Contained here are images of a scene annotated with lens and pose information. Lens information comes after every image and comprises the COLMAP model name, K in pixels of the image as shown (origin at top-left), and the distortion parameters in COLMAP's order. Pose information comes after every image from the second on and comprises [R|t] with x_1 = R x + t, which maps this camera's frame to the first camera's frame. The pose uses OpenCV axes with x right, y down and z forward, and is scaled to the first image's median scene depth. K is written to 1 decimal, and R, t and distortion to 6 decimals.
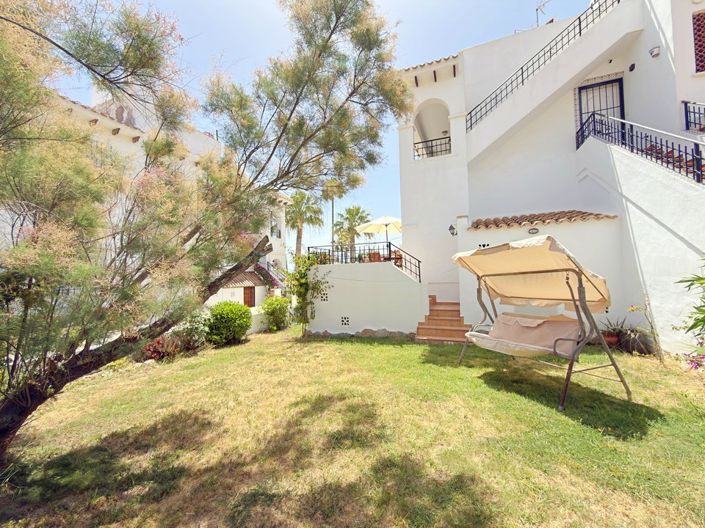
lens RADIAL K [[282.5, 0, 353.4], [0, 282.5, 264.8], [0, 0, 1]] dist [0.001229, -0.000034]
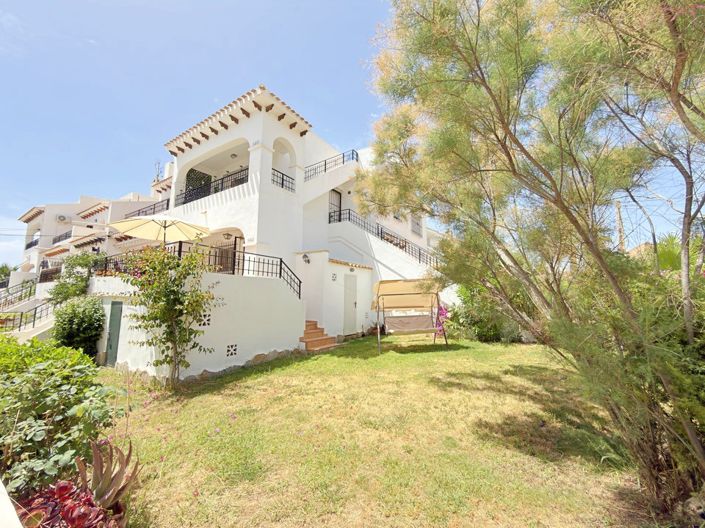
lens RADIAL K [[282.5, 0, 352.4], [0, 282.5, 265.3], [0, 0, 1]] dist [0.001229, -0.000034]
pose [[0.190287, 0.143175, 0.971232, -1.323892], [-0.043687, 0.989563, -0.137318, 0.113083], [-0.980756, -0.016300, 0.194556, 0.961943]]
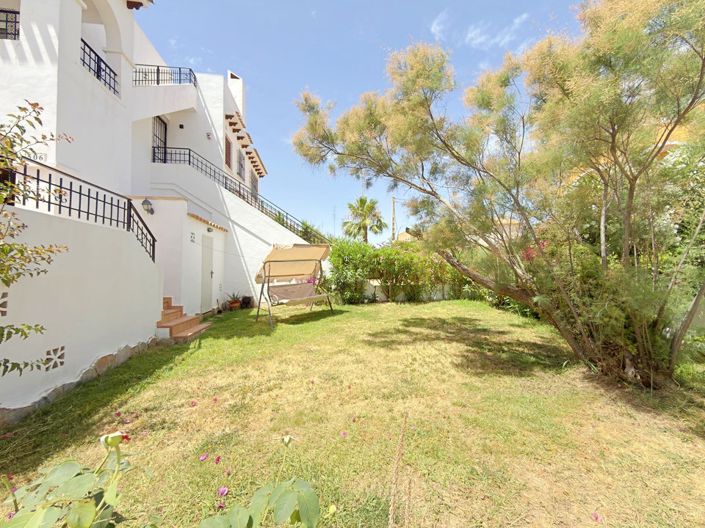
lens RADIAL K [[282.5, 0, 351.9], [0, 282.5, 263.2], [0, 0, 1]] dist [0.001229, -0.000034]
pose [[-0.501804, 0.054942, 0.863235, -1.066982], [-0.008474, 0.997621, -0.068421, 0.157737], [-0.864940, -0.041648, -0.500144, 1.507628]]
